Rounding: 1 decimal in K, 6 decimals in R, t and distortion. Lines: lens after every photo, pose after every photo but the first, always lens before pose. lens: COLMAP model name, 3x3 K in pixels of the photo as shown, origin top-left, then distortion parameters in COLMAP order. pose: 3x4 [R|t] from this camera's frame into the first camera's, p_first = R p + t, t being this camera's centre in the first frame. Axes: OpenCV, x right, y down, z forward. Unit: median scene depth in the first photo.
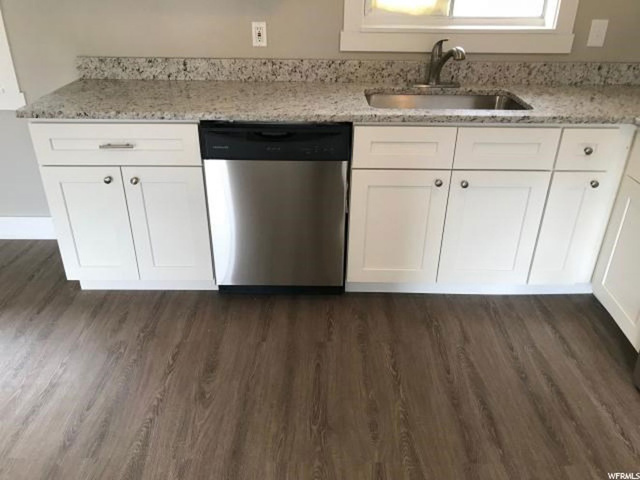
lens RADIAL K [[523.4, 0, 313.4], [0, 523.4, 242.1], [0, 0, 1]] dist [0.007267, 0.006154]
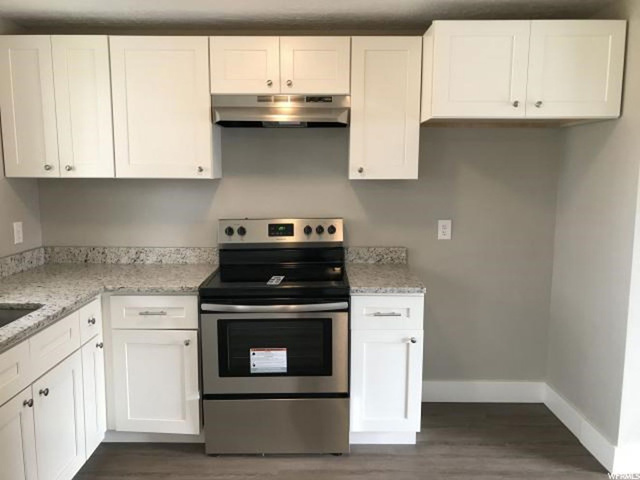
lens RADIAL K [[526.6, 0, 314.1], [0, 526.6, 236.9], [0, 0, 1]] dist [0.051510, -0.067179]
pose [[-0.002031, -0.135763, 0.990739, -0.540951], [0.467002, 0.875940, 0.120989, -0.211486], [-0.884254, 0.462923, 0.061622, 0.329625]]
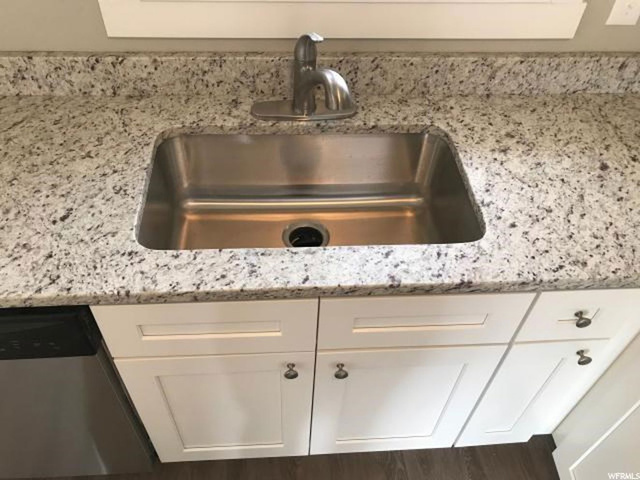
lens RADIAL K [[526.6, 0, 314.1], [0, 526.6, 236.9], [0, 0, 1]] dist [0.051510, -0.067179]
pose [[0.996900, -0.035887, 0.070022, 0.198366], [0.011228, 0.945705, 0.324832, -0.350348], [-0.077877, -0.323038, 0.943176, 0.476565]]
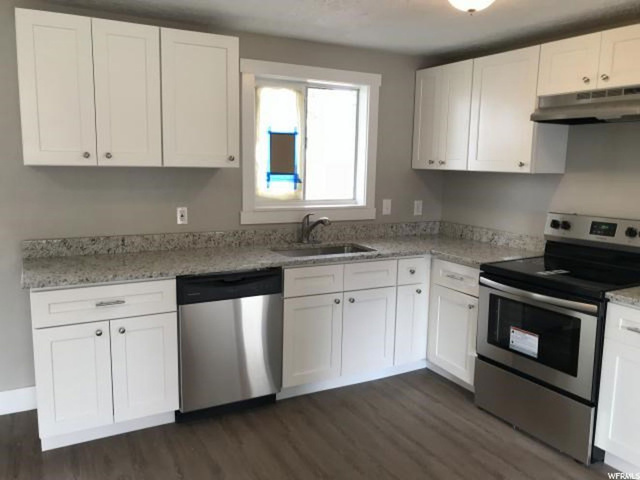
lens RADIAL K [[526.6, 0, 314.1], [0, 526.6, 236.9], [0, 0, 1]] dist [0.051510, -0.067179]
pose [[0.877370, -0.059978, 0.476052, -0.455845], [0.214147, 0.936807, -0.276648, 0.101324], [-0.429376, 0.344668, 0.834770, -0.256564]]
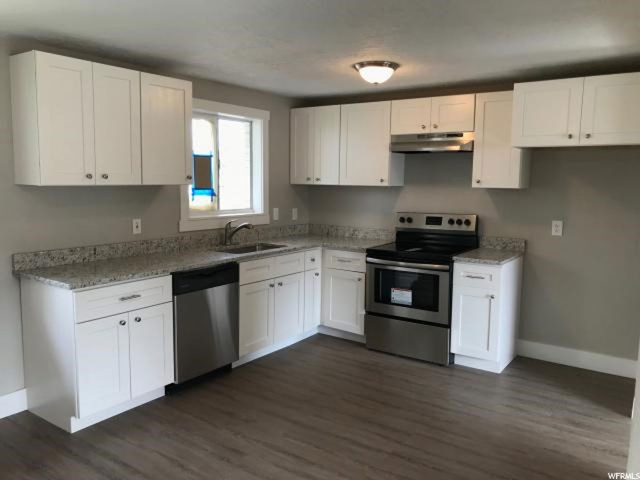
lens RADIAL K [[526.6, 0, 314.1], [0, 526.6, 236.9], [0, 0, 1]] dist [0.051510, -0.067179]
pose [[0.574482, -0.091786, 0.813355, -1.093317], [0.376759, 0.911819, -0.163212, 0.089642], [-0.726652, 0.400201, 0.558405, -0.255609]]
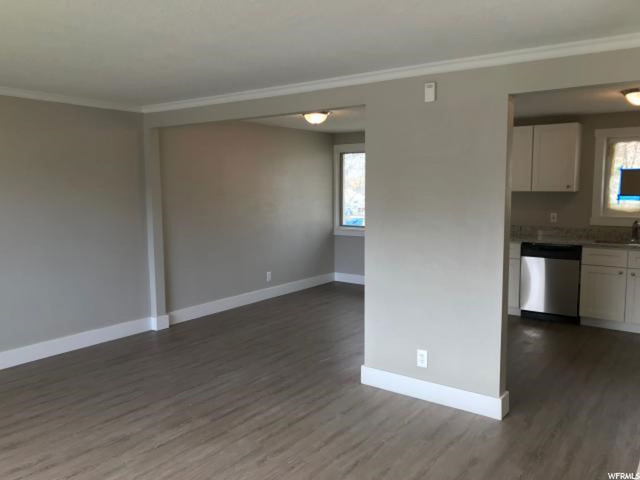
lens RADIAL K [[526.6, 0, 314.1], [0, 526.6, 236.9], [0, 0, 1]] dist [0.051510, -0.067179]
pose [[0.814335, 0.050786, -0.578169, 0.428131], [-0.269535, 0.915321, -0.299230, 0.735995], [0.514013, 0.399510, 0.759067, -1.434851]]
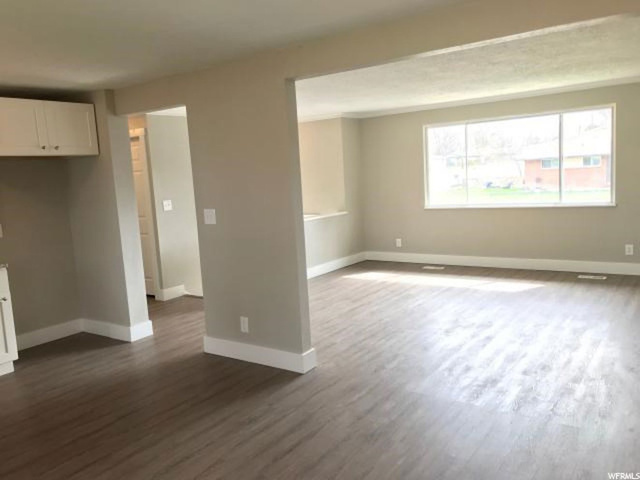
lens RADIAL K [[526.6, 0, 314.1], [0, 526.6, 236.9], [0, 0, 1]] dist [0.051510, -0.067179]
pose [[-0.815897, -0.024150, 0.577693, -1.247743], [0.320837, 0.812287, 0.487087, -0.459418], [-0.481016, 0.582758, -0.654994, 0.823169]]
